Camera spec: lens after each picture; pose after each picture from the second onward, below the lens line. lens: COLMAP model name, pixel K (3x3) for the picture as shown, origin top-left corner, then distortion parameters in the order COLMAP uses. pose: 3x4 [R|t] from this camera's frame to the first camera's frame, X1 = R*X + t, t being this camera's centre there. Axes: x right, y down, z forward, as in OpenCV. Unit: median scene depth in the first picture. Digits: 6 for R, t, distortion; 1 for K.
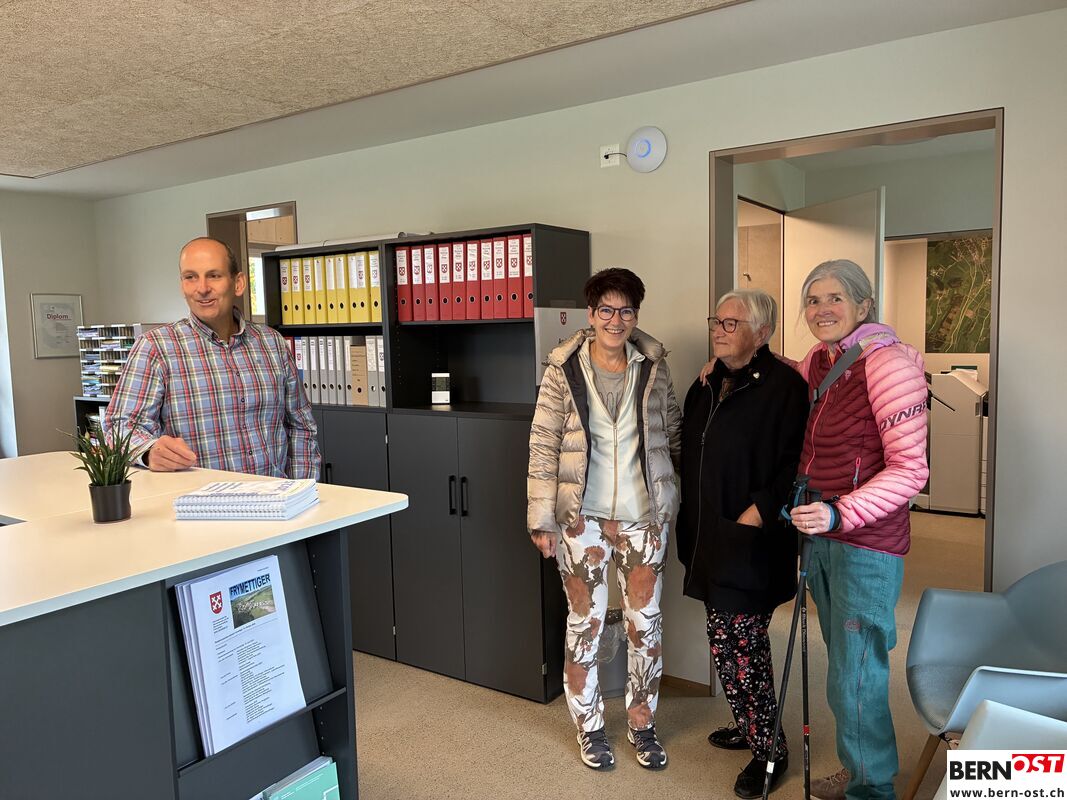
lens RADIAL K [[801.9, 0, 533.2], [0, 801.9, 395.7], [0, 0, 1]] dist [0.056857, -0.093239]
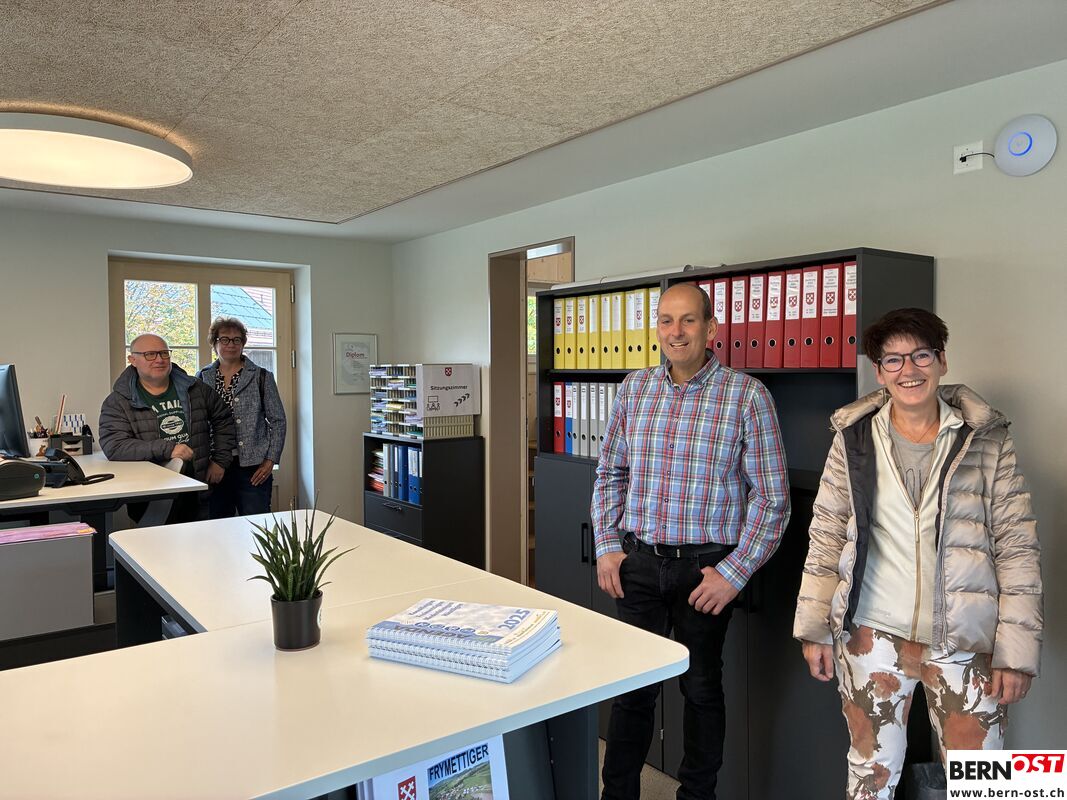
lens RADIAL K [[801.9, 0, 533.2], [0, 801.9, 395.7], [0, 0, 1]] dist [0.056857, -0.093239]
pose [[0.941509, 0.029374, -0.335705, -0.028399], [-0.044356, 0.998329, -0.037047, -0.026094], [0.334056, 0.049770, 0.941238, 0.152660]]
